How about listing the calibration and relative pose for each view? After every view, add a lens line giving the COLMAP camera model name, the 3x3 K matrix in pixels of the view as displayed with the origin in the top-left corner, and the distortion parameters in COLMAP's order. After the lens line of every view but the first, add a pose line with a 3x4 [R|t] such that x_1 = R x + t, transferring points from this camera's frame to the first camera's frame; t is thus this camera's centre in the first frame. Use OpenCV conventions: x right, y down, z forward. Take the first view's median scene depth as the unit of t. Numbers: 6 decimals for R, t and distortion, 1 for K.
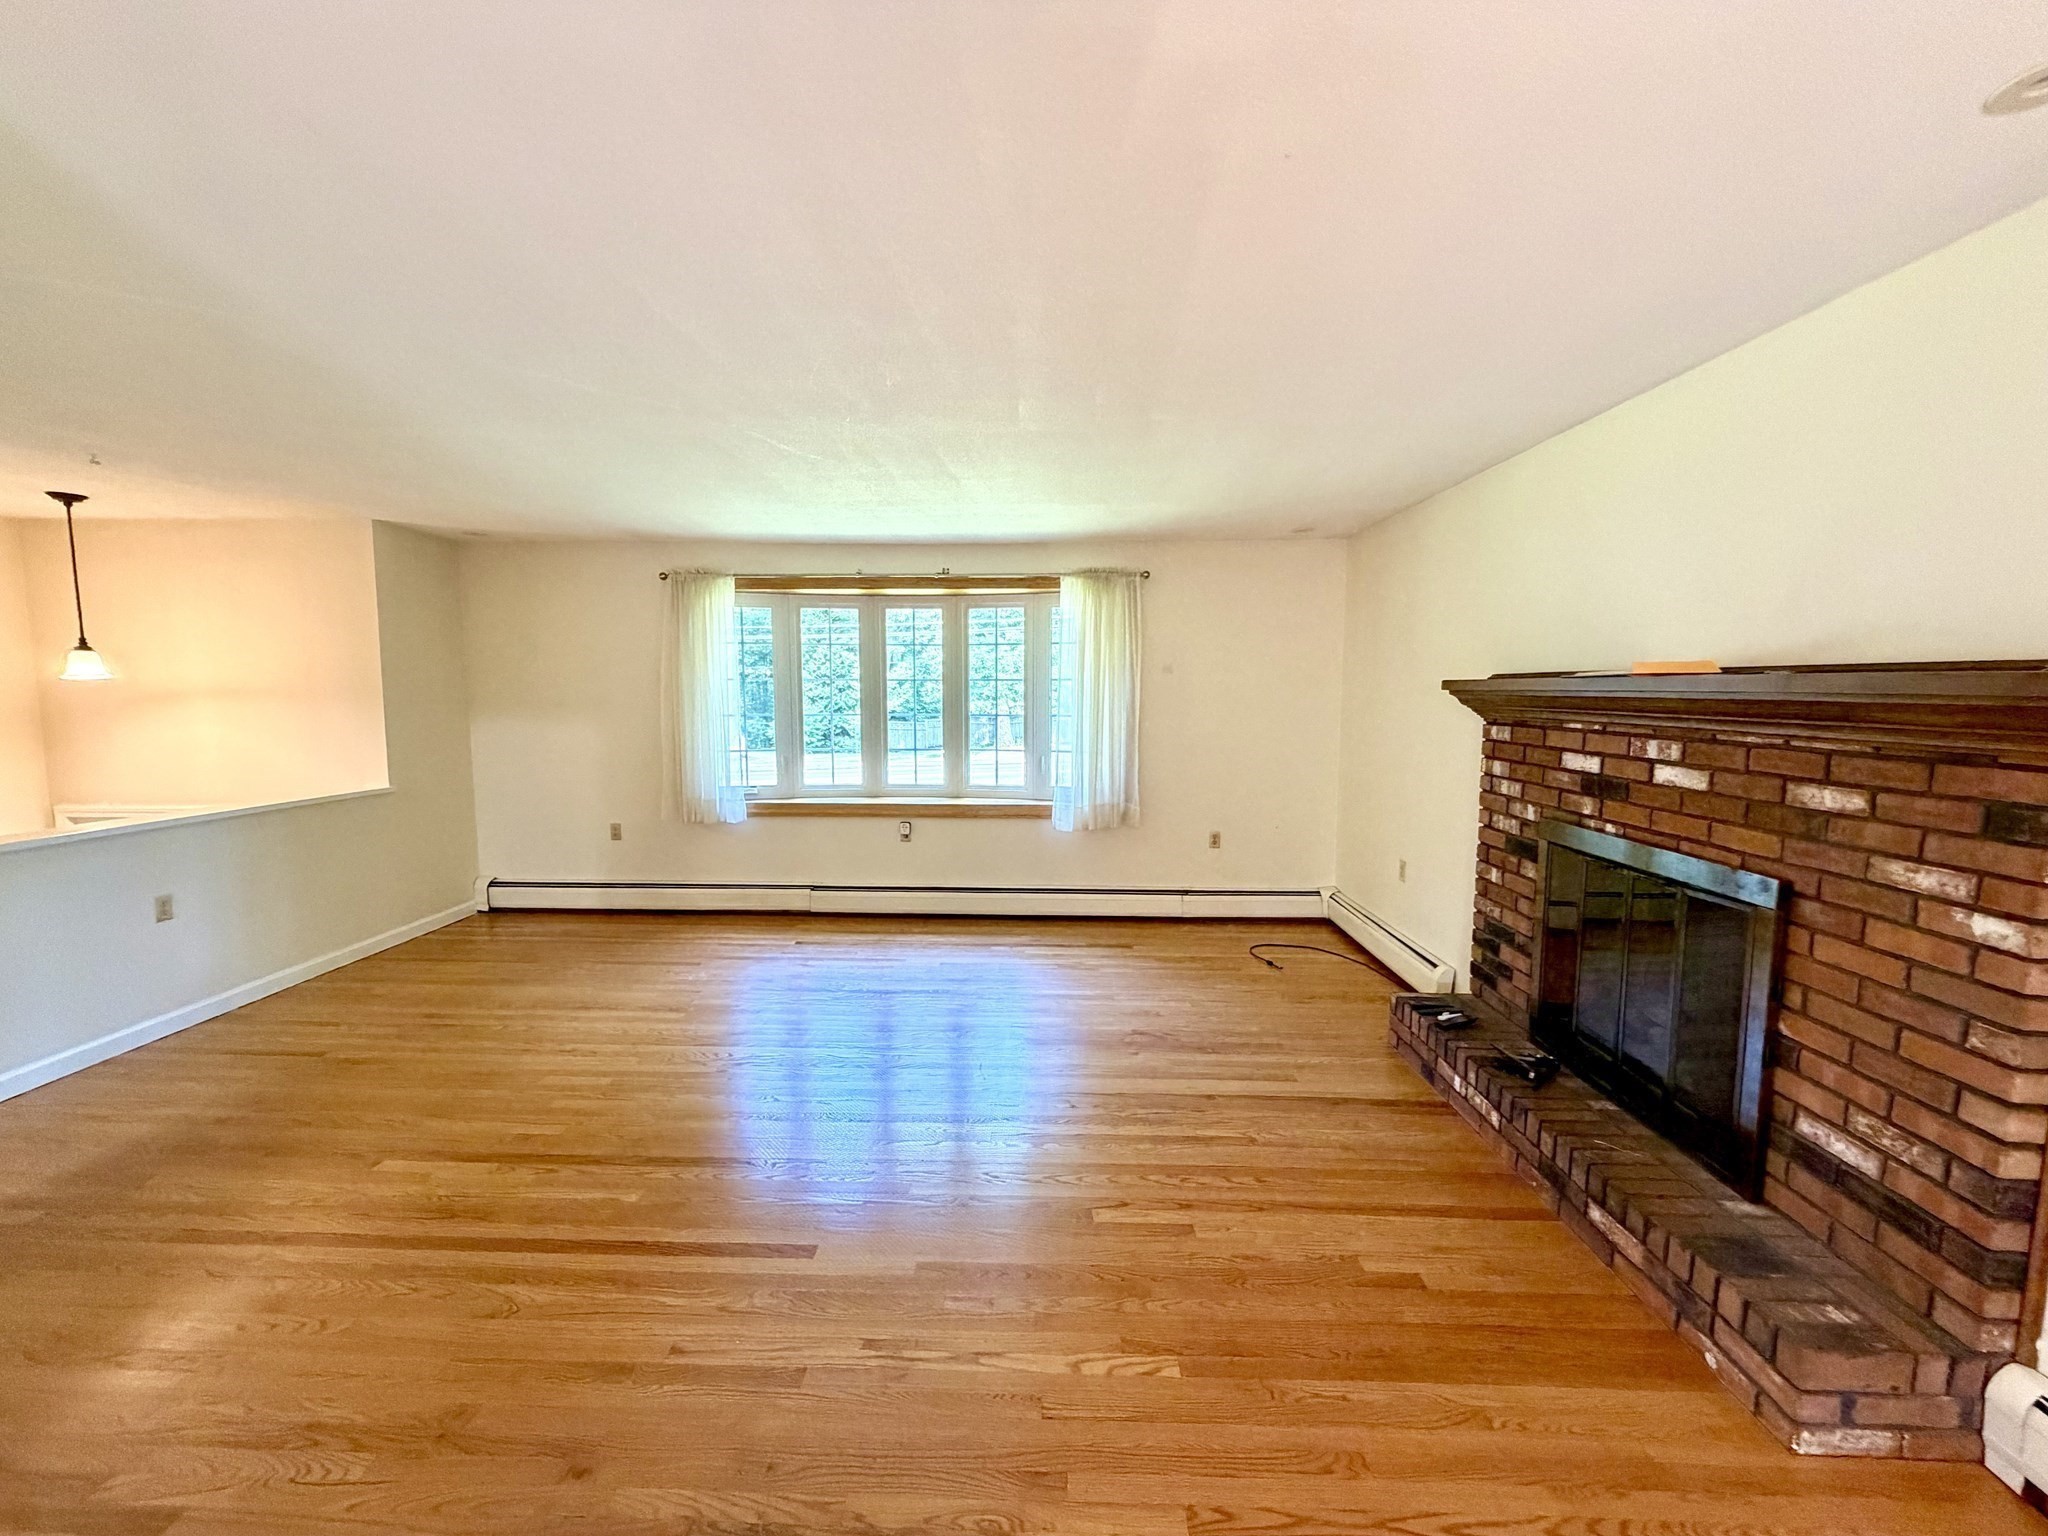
lens RADIAL K [[817.6, 0, 1024.0], [0, 817.6, 768.0], [0, 0, 1]] dist [0.000952, 0.000051]
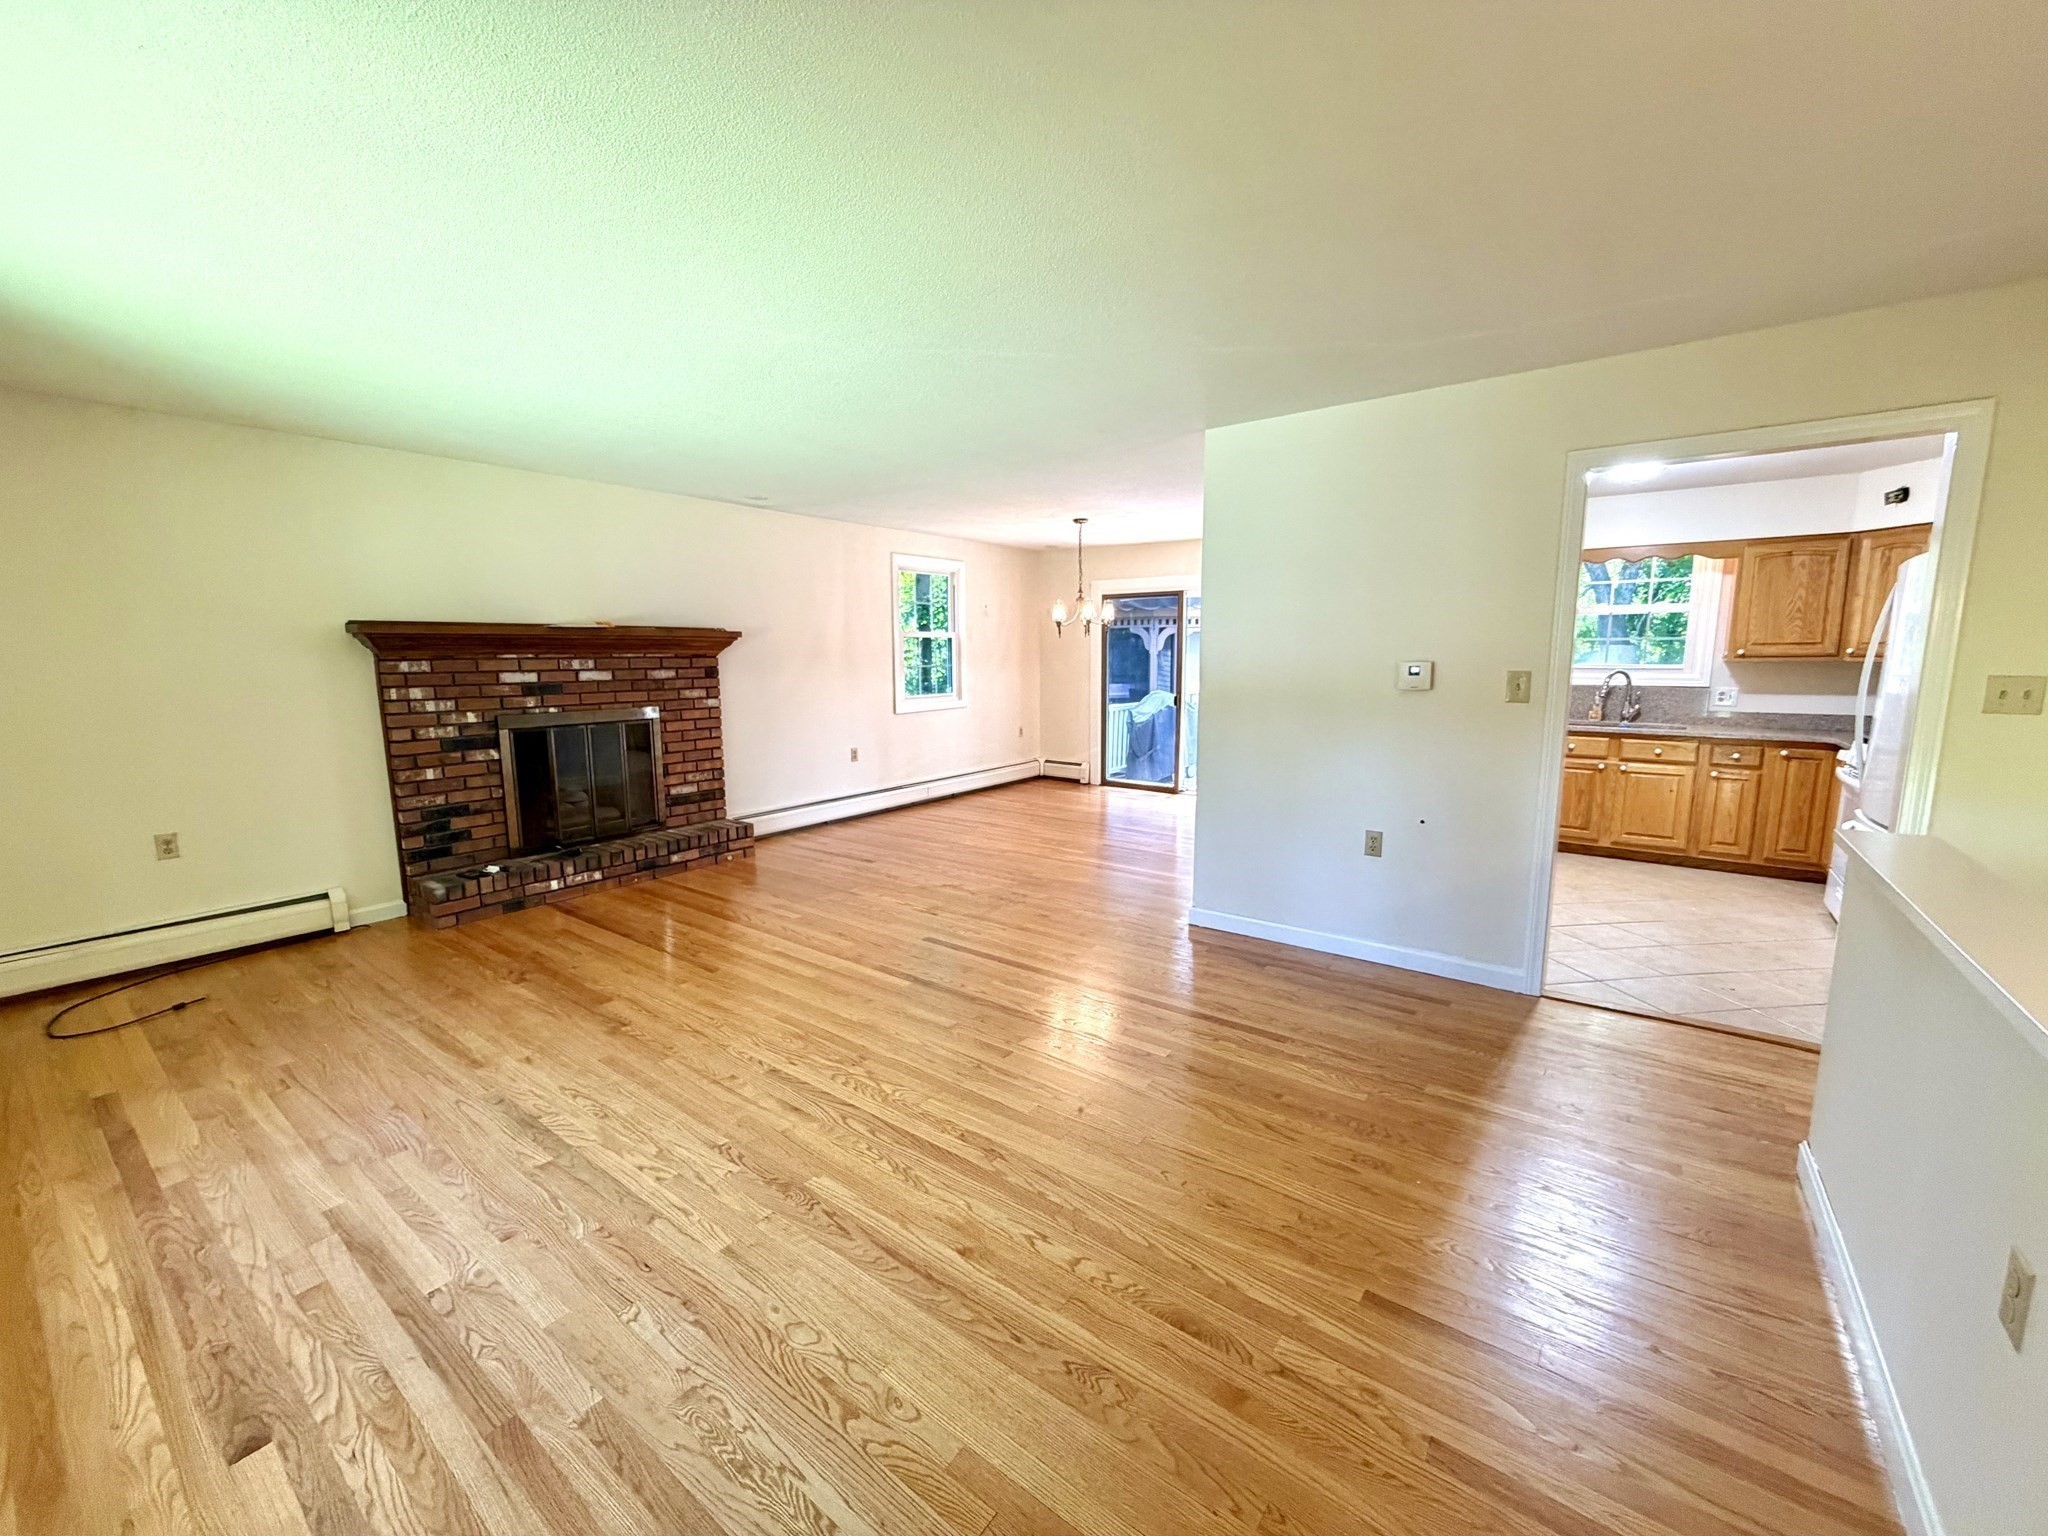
lens RADIAL K [[816.6, 0, 1014.6], [0, 816.6, 767.4], [0, 0, 1]] dist [0.002014, -0.000300]
pose [[-0.811703, -0.081076, 0.578415, -1.026251], [0.061163, 0.973075, 0.222226, -0.124410], [-0.580859, 0.215760, -0.784889, 1.584995]]
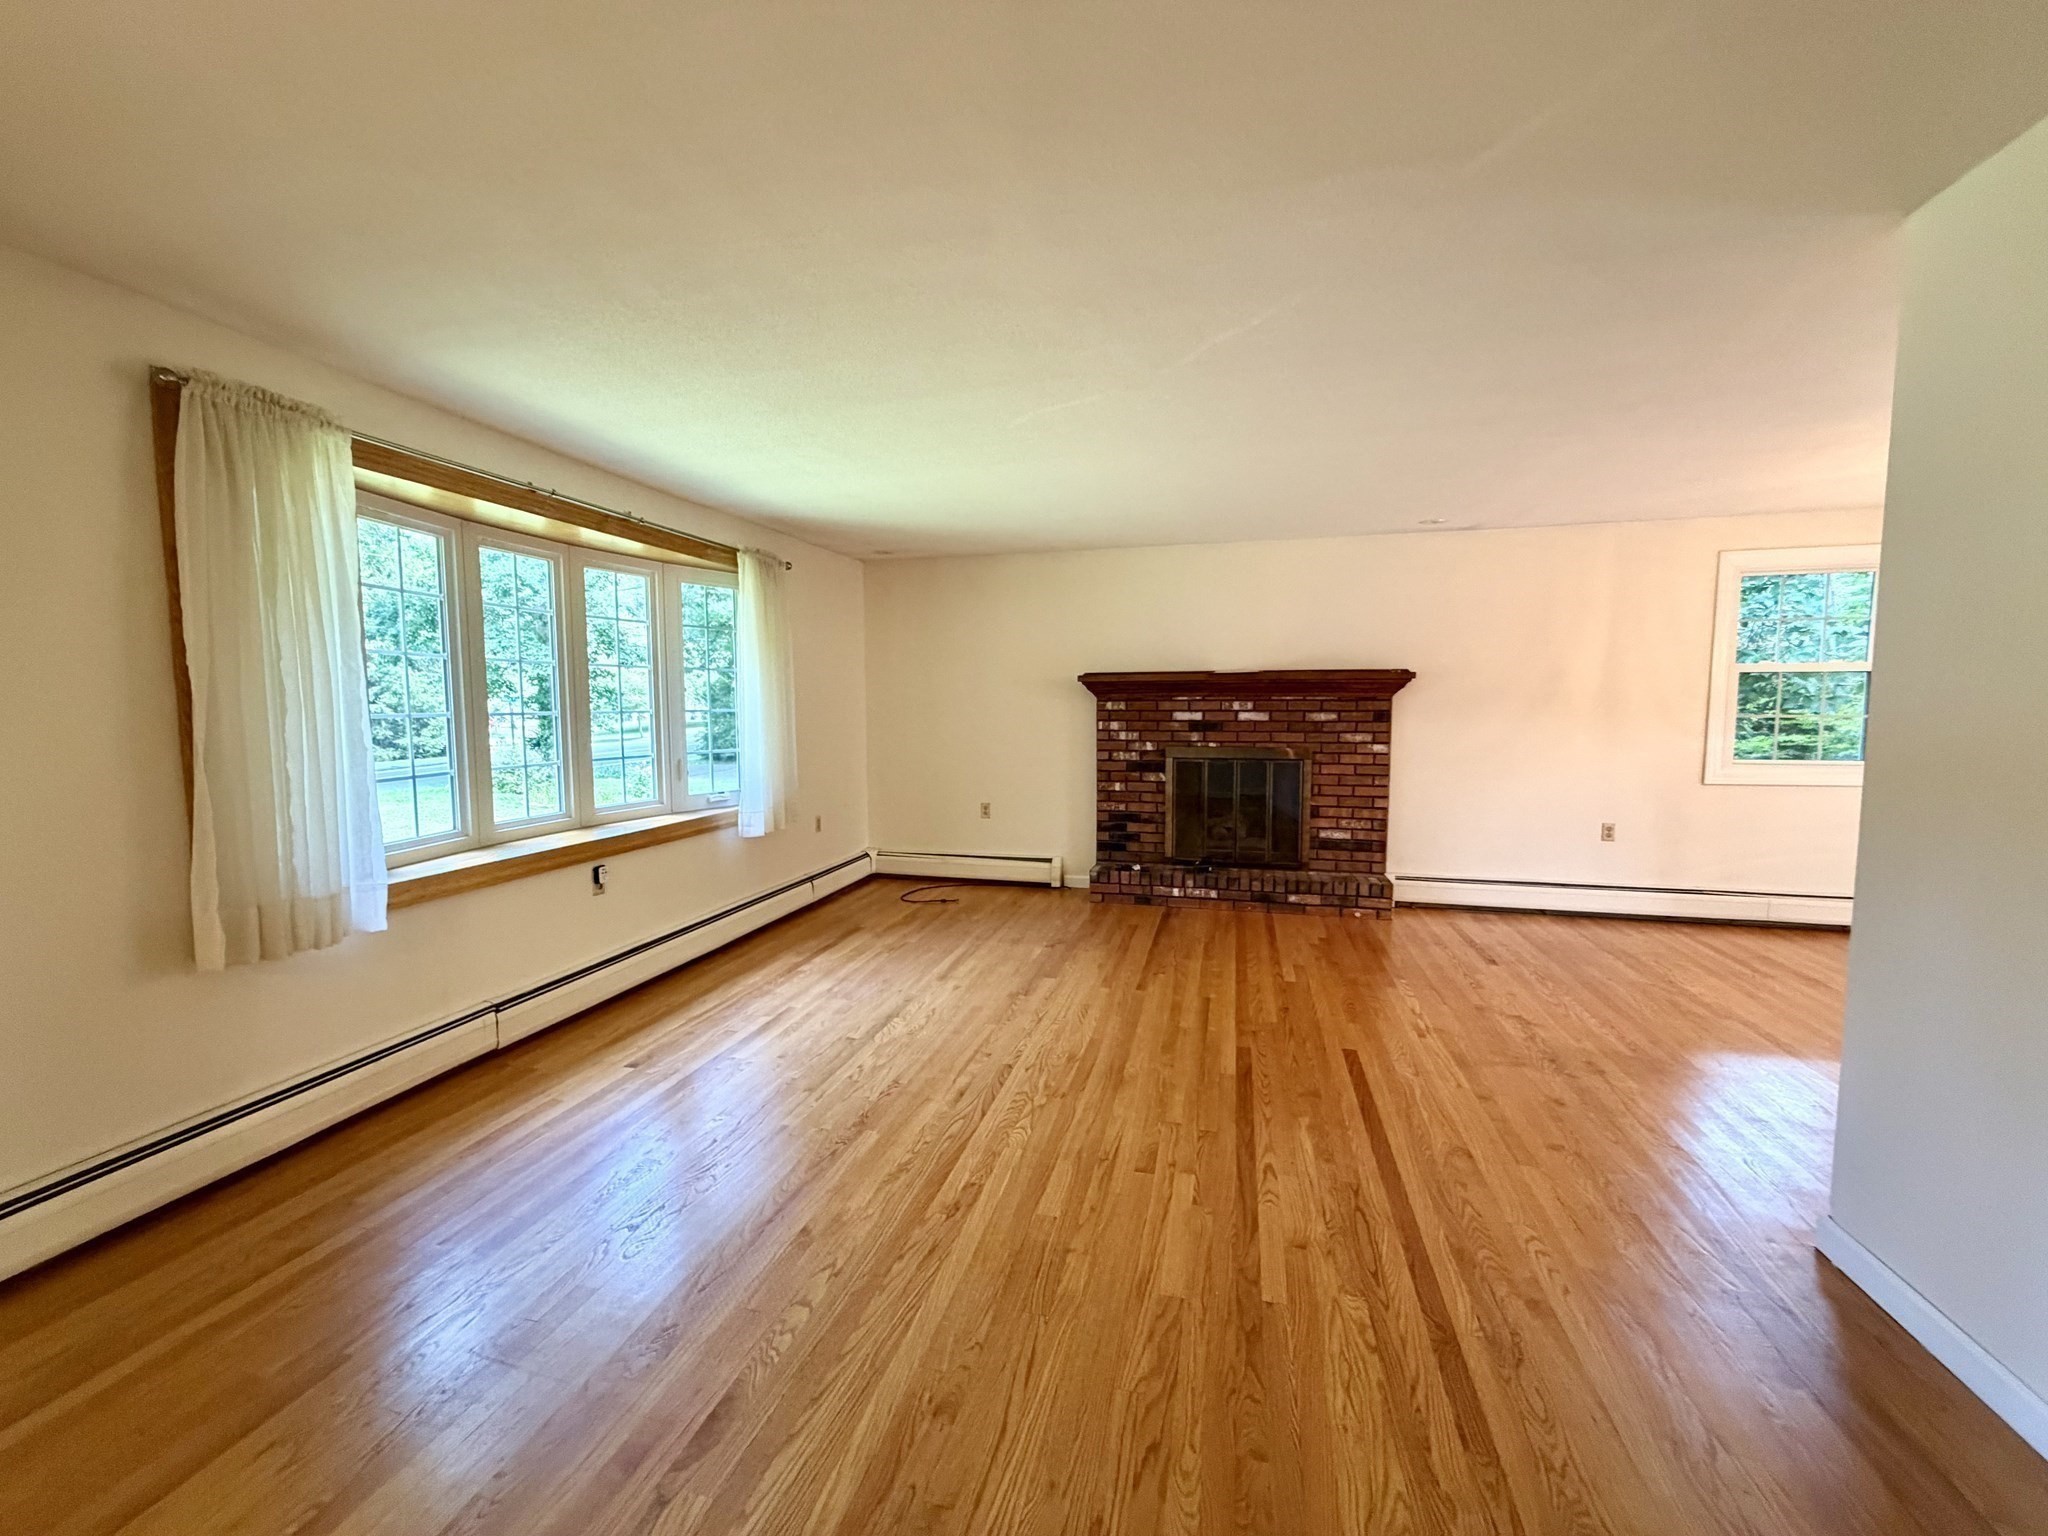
lens RADIAL K [[816.6, 0, 1014.6], [0, 816.6, 767.4], [0, 0, 1]] dist [0.002014, -0.000300]
pose [[0.233167, -0.080699, 0.969082, -1.251751], [0.100321, 0.993230, 0.058572, -0.037541], [-0.967248, 0.083562, 0.239684, 0.840627]]
